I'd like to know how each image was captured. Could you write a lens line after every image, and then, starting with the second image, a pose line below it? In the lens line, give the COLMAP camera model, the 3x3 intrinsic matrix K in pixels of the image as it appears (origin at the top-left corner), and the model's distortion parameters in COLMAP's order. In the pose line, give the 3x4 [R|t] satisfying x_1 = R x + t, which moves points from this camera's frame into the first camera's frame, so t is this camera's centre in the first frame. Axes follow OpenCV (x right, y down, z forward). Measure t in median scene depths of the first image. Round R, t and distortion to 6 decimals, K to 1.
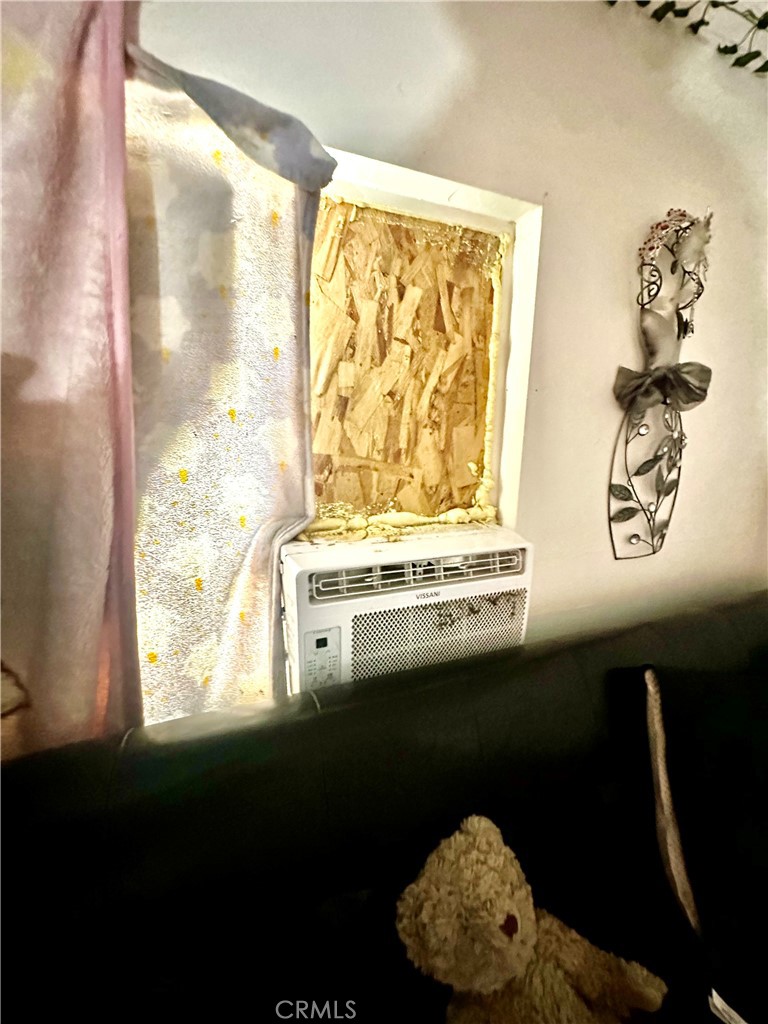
lens RADIAL K [[408.9, 0, 386.3], [0, 408.9, 513.0], [0, 0, 1]] dist [-0.003557, 0.000292]
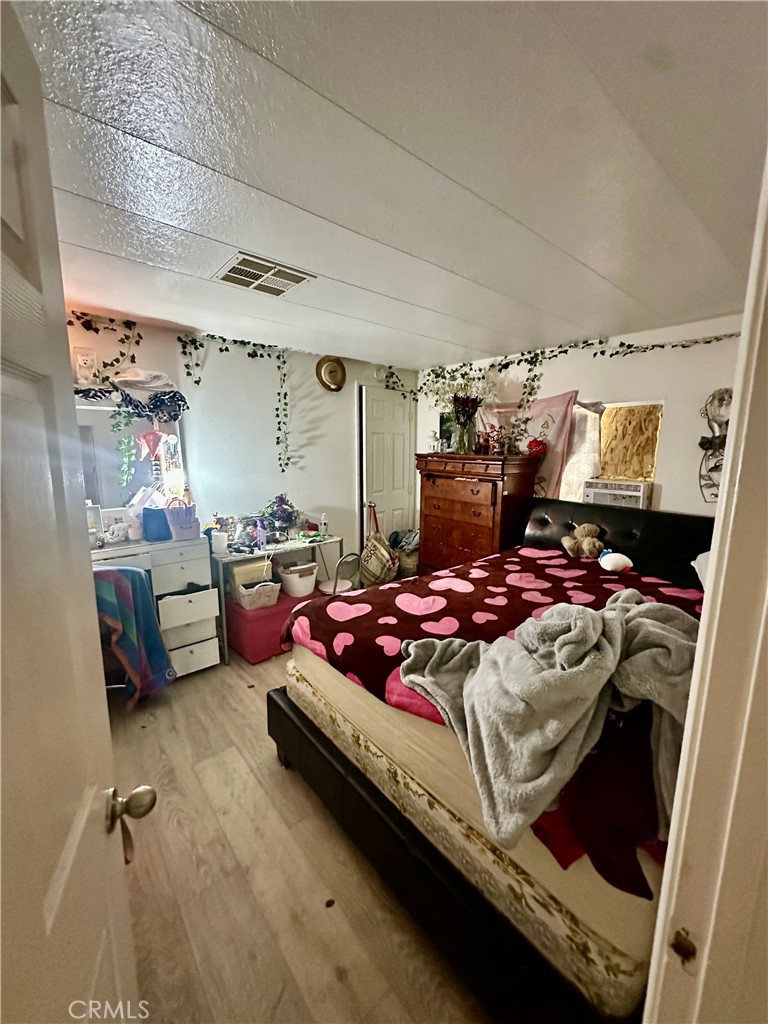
lens RADIAL K [[408.9, 0, 386.3], [0, 408.9, 513.0], [0, 0, 1]] dist [-0.003557, 0.000292]
pose [[0.312679, 0.136204, -0.940043, 3.231540], [-0.190147, 0.978609, 0.078545, 0.492861], [0.930632, 0.154187, 0.331889, -2.509819]]
